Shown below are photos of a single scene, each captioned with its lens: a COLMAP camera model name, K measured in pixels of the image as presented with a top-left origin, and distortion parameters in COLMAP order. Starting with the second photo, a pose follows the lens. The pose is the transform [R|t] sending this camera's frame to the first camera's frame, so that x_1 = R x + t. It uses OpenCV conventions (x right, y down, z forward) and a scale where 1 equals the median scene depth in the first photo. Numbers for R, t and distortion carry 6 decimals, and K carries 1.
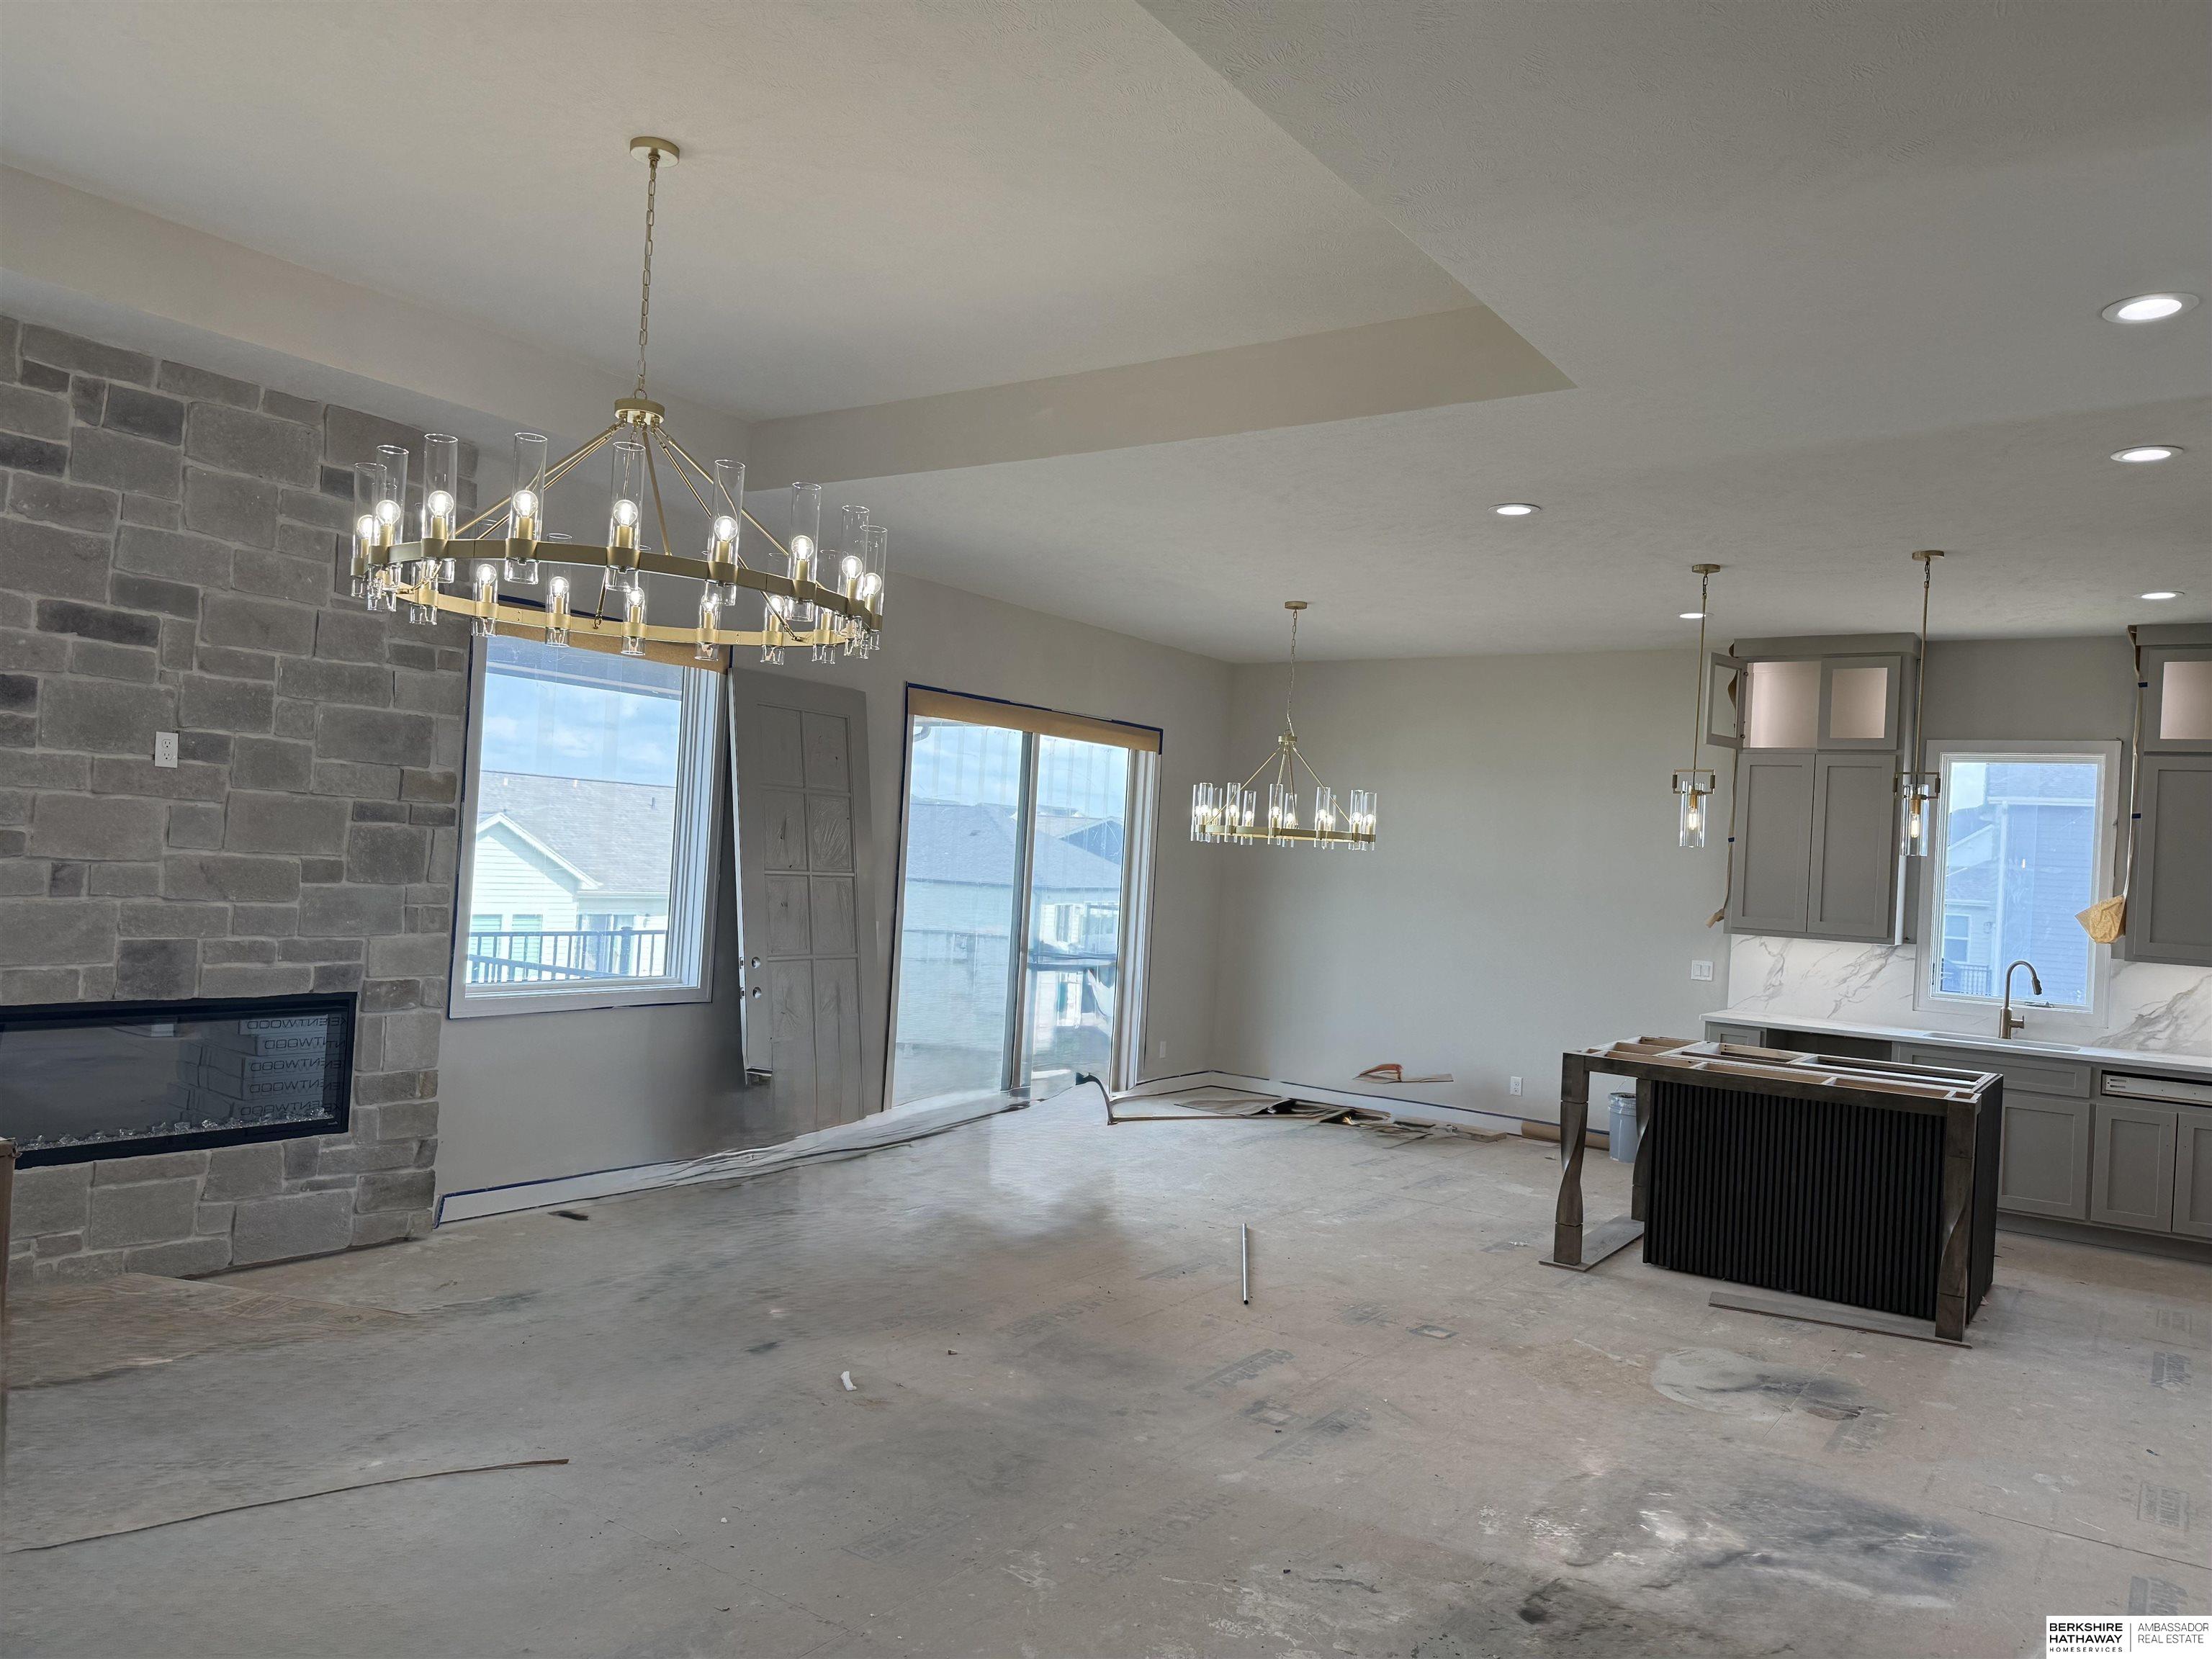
lens RADIAL K [[1539.5, 0, 1047.6], [0, 1539.5, 826.5], [0, 0, 1]] dist [-0.000143, -0.035166]
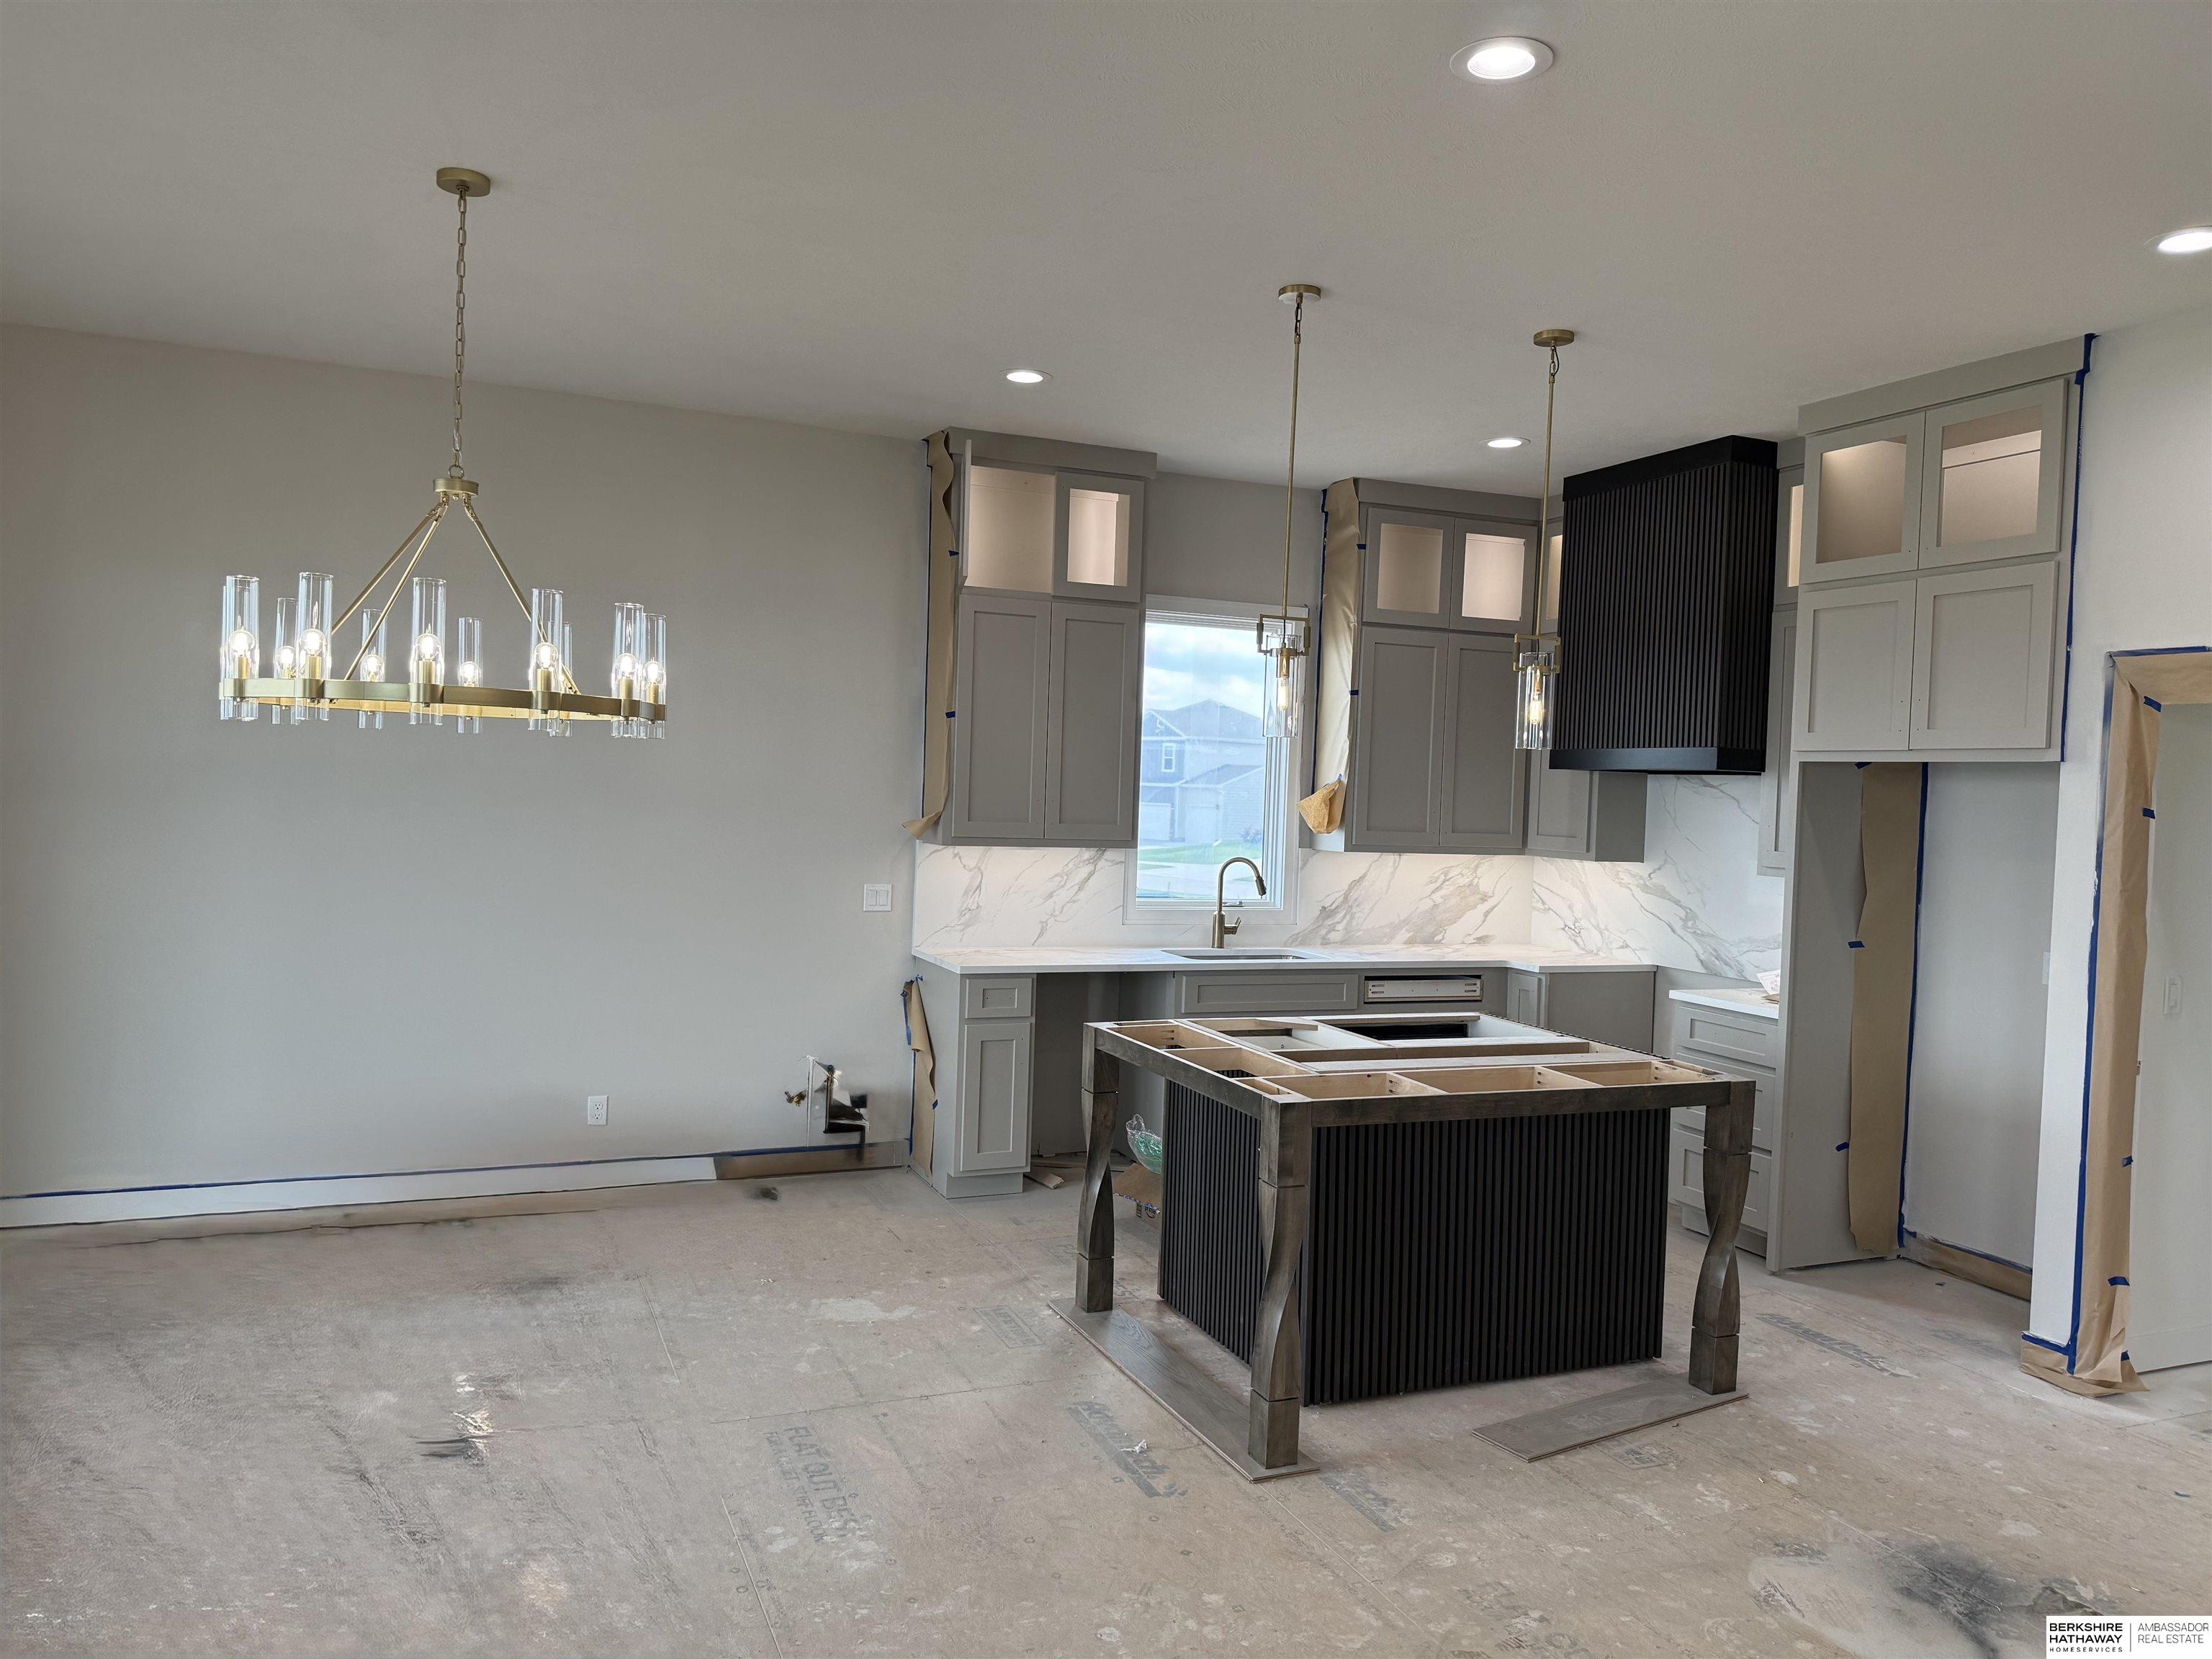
lens RADIAL K [[1532.8, 0, 1098.2], [0, 1532.8, 825.7], [0, 0, 1]] dist [0.110073, -0.158029]
pose [[0.503121, -0.062793, 0.861932, -0.149066], [-0.020734, 0.996193, 0.084677, -0.001826], [-0.863967, -0.060474, 0.499903, 0.627704]]
